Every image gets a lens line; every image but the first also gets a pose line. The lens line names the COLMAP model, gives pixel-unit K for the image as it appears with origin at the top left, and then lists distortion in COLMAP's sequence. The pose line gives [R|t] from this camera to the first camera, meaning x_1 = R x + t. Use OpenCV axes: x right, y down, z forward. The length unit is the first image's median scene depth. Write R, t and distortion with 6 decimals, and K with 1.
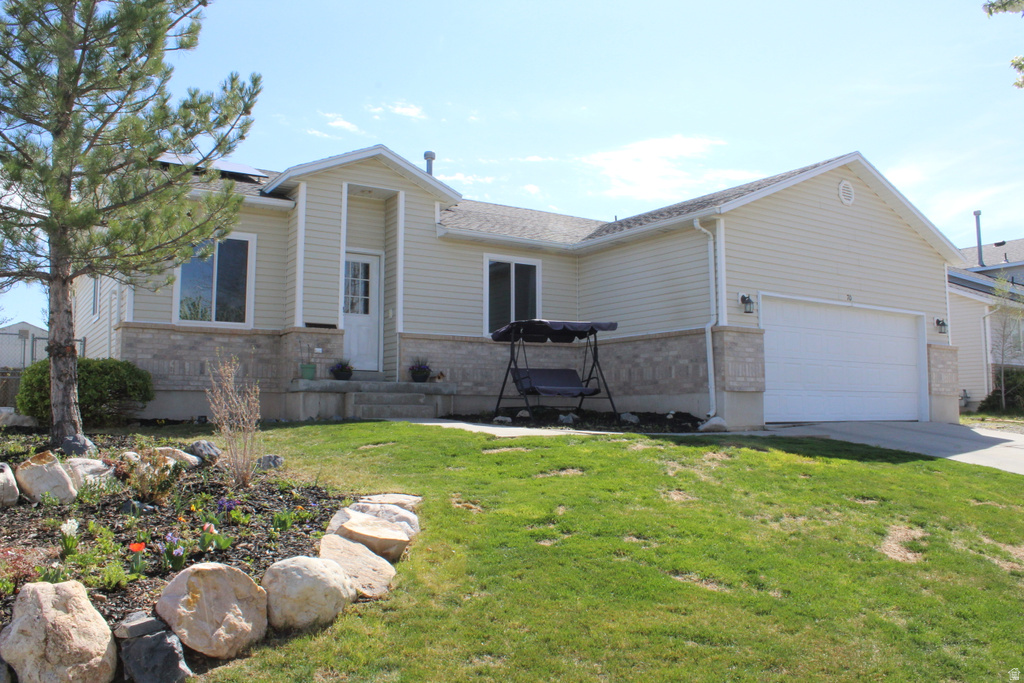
lens RADIAL K [[857.2, 0, 512.4], [0, 857.2, 341.0], [0, 0, 1]] dist [-0.141024, 0.115366]
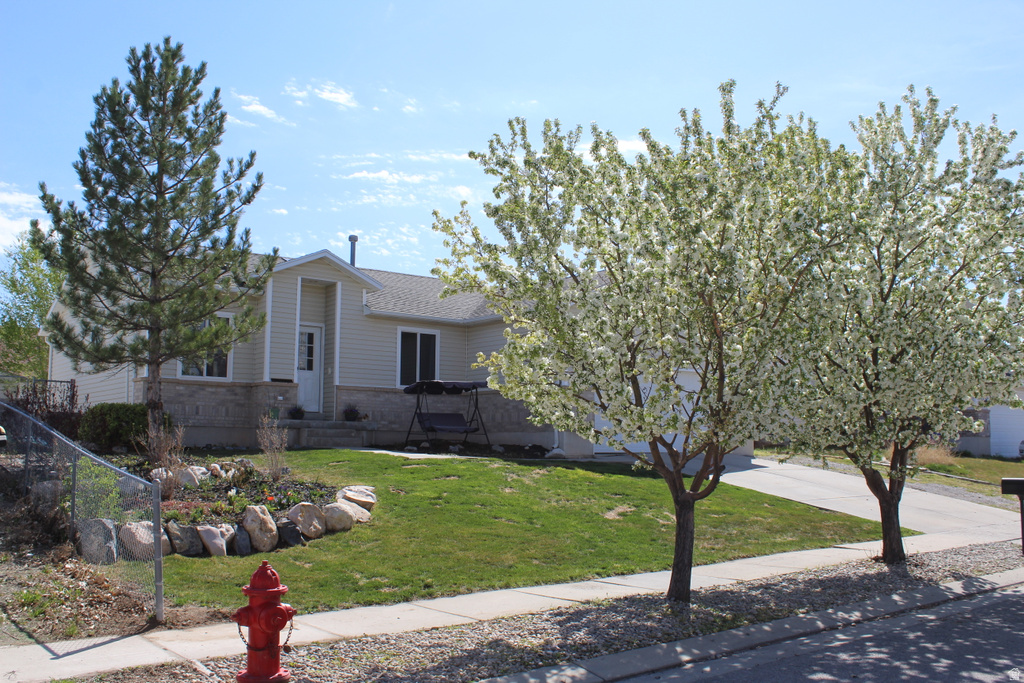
lens RADIAL K [[939.3, 0, 484.8], [0, 939.3, 339.4], [0, 0, 1]] dist [-0.107142, 0.000000]
pose [[0.996710, 0.018017, 0.079020, -0.015862], [-0.015918, 0.999506, -0.027117, -0.054528], [-0.079470, 0.025770, 0.996504, -0.624601]]
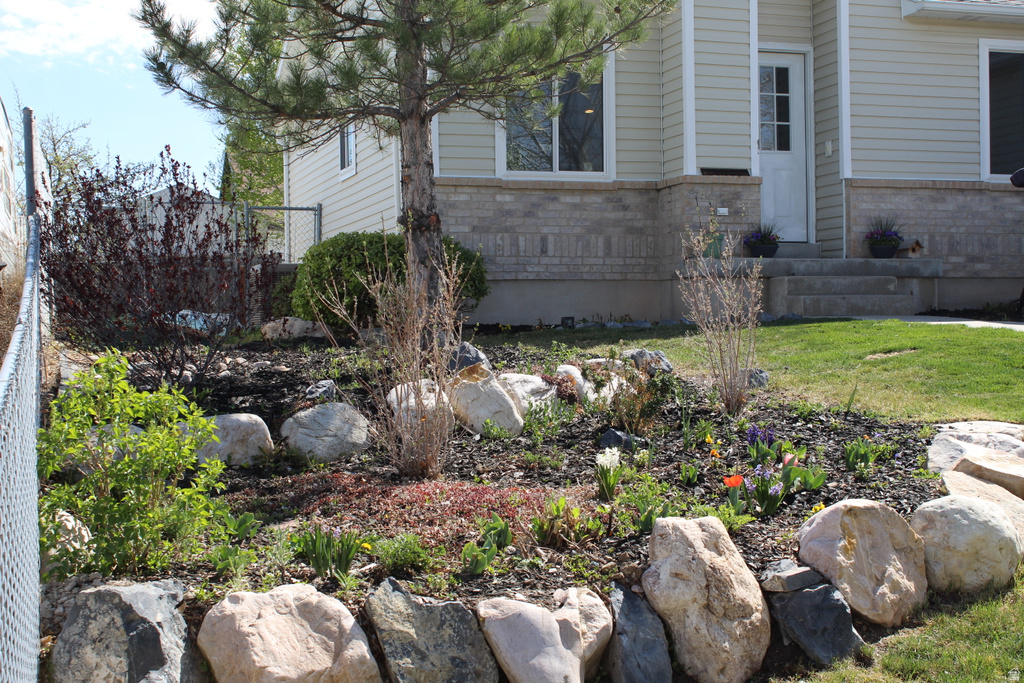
lens RADIAL K [[1464.5, 0, 514.6], [0, 1464.5, 334.6], [0, 0, 1]] dist [-0.040231, 0.000000]
pose [[0.964913, -0.010095, -0.262377, -0.102611], [0.035034, 0.995276, 0.090547, -0.001709], [0.260224, -0.096562, 0.960708, -0.096775]]
